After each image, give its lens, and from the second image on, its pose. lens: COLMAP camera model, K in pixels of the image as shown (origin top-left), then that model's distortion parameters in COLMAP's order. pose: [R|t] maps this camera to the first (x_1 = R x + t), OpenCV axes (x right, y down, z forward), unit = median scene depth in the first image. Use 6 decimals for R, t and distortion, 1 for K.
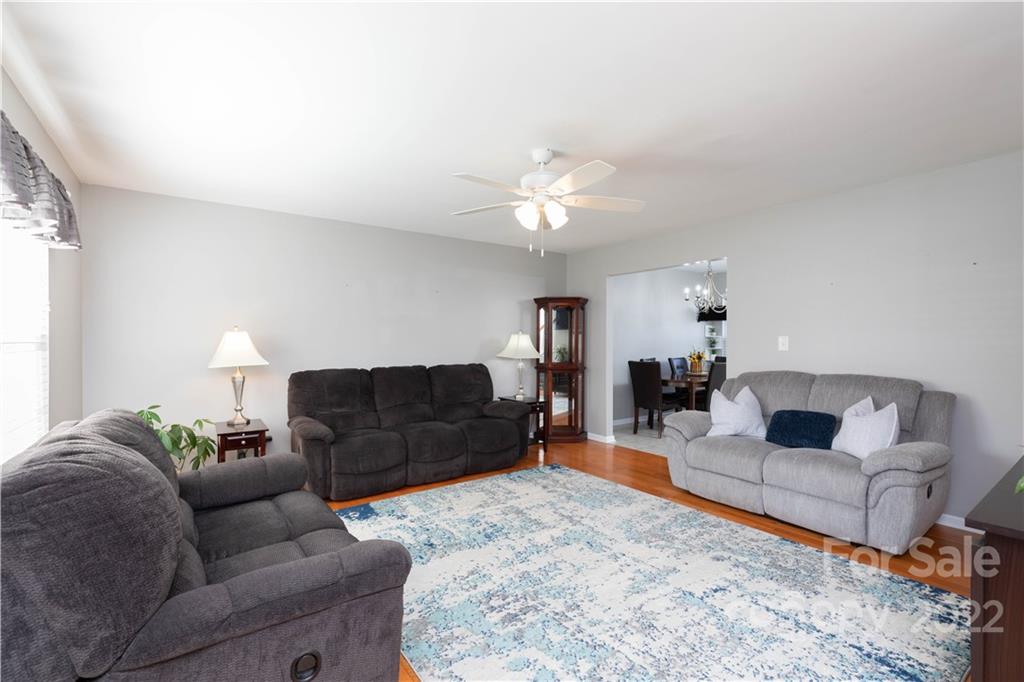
lens RADIAL K [[462.7, 0, 503.5], [0, 462.7, 346.7], [0, 0, 1]] dist [0.009936, -0.002572]
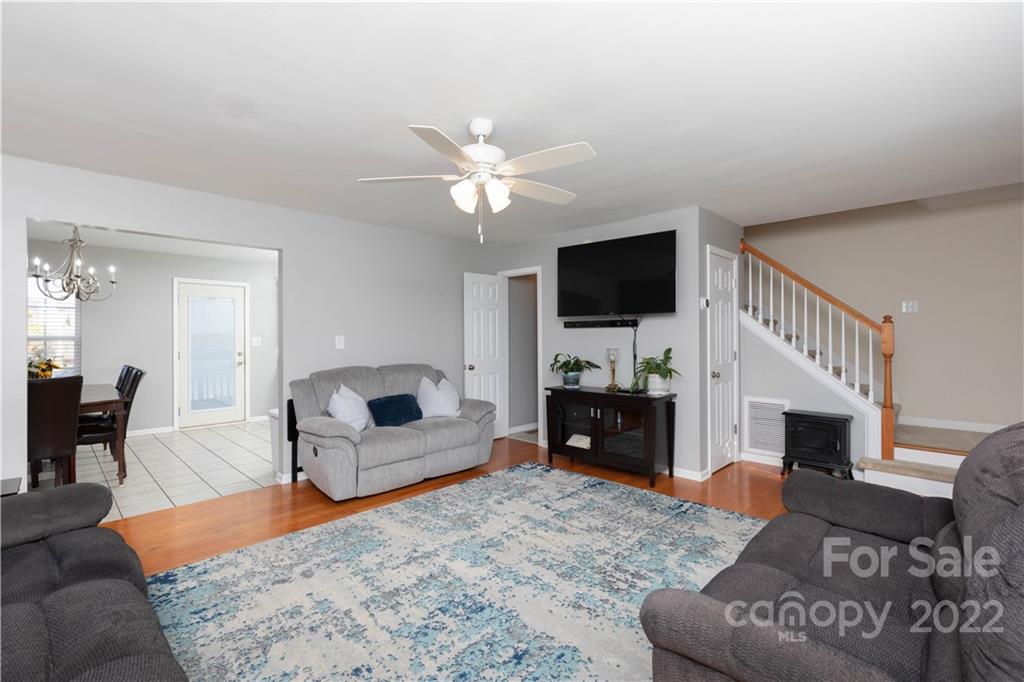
lens RADIAL K [[462.7, 0, 518.5], [0, 462.7, 336.9], [0, 0, 1]] dist [0.009936, -0.002572]
pose [[-0.198829, 0.003993, 0.980026, -0.741791], [0.019147, 0.999817, -0.000189, -0.014891], [-0.979847, 0.018727, -0.198869, 1.051556]]
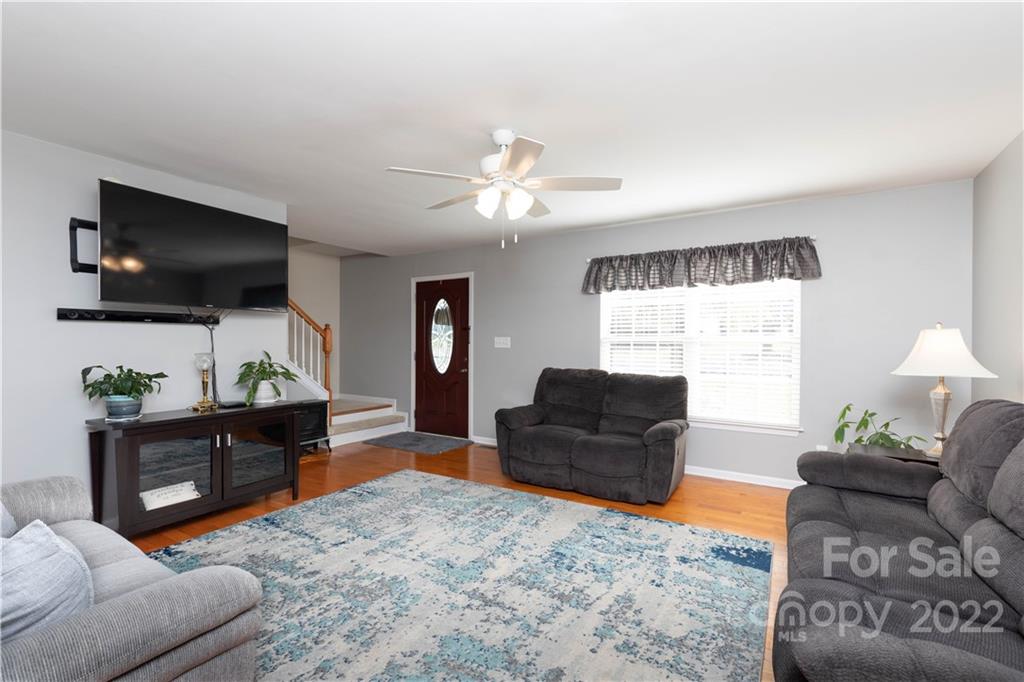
lens RADIAL K [[462.7, 0, 514.7], [0, 462.7, 343.1], [0, 0, 1]] dist [0.009936, -0.002572]
pose [[-0.917080, 0.000283, -0.398704, 0.403945], [-0.008542, 0.999756, 0.020359, -0.024624], [0.398613, 0.022076, -0.916854, 1.754578]]
